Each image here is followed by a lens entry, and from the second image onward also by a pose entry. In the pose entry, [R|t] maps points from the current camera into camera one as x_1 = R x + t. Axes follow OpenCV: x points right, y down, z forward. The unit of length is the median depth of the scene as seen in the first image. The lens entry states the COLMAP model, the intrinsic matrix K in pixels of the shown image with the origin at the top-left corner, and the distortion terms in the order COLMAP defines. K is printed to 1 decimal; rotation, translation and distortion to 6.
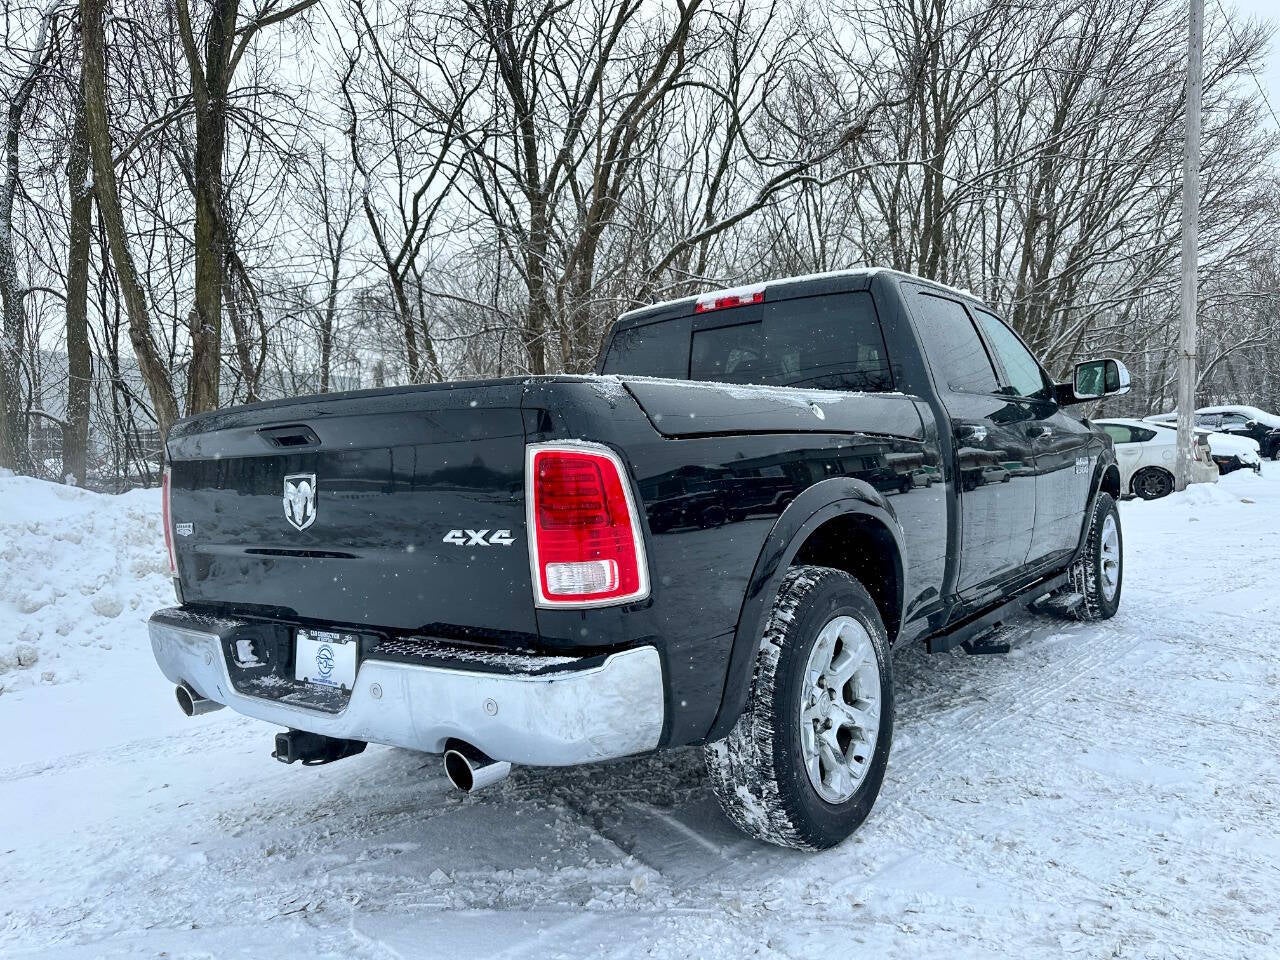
lens RADIAL K [[900.5, 0, 641.4], [0, 900.5, 479.3], [0, 0, 1]] dist [0.045565, -0.056336]
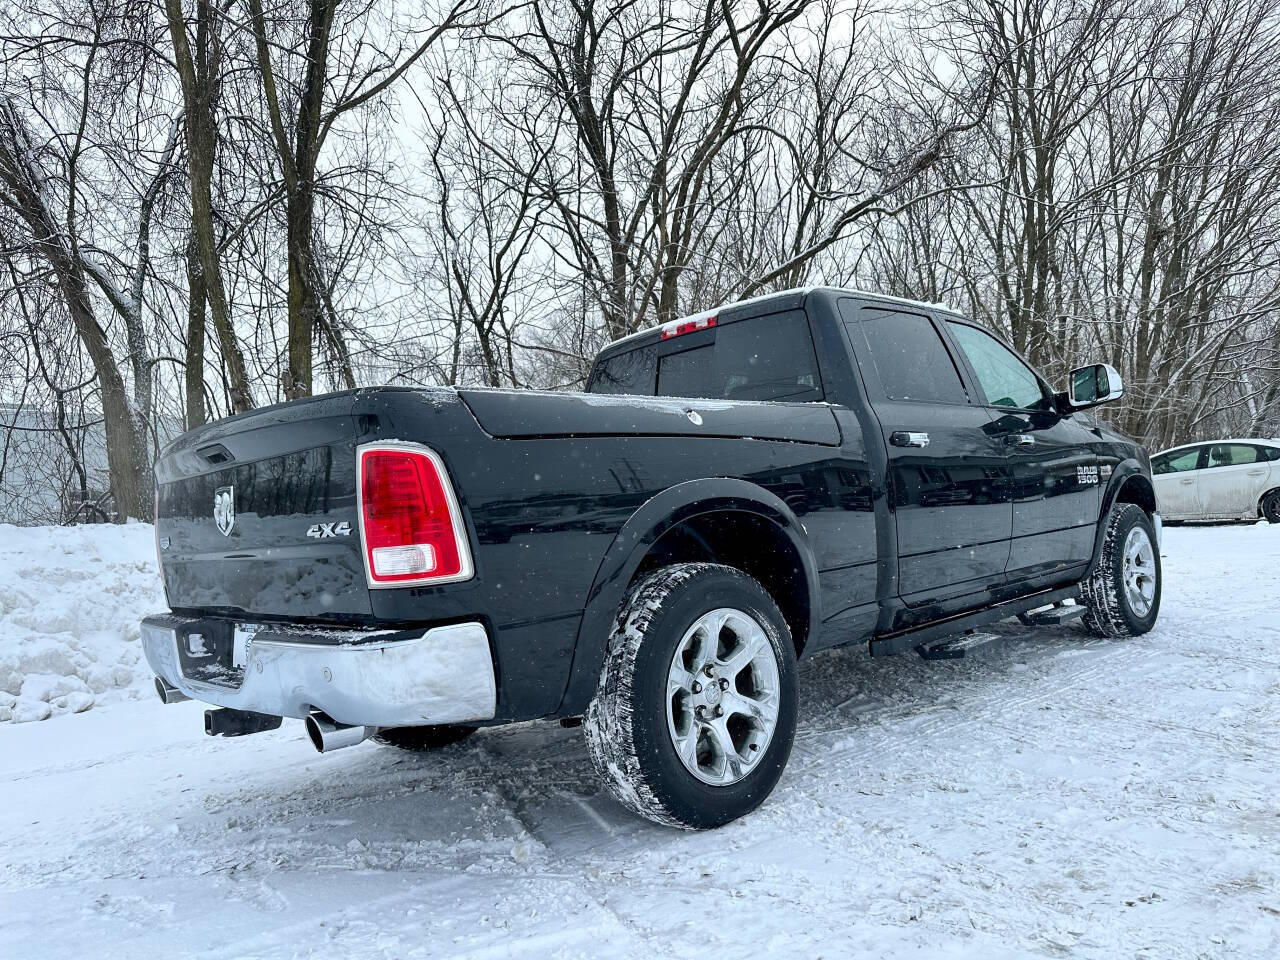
lens RADIAL K [[900.5, 0, 638.9], [0, 900.5, 486.9], [0, 0, 1]] dist [0.045565, -0.056336]
pose [[0.988347, -0.032731, -0.148656, 0.257129], [0.026321, 0.998645, -0.044884, 0.048373], [0.149923, 0.040449, 0.987870, -0.058871]]
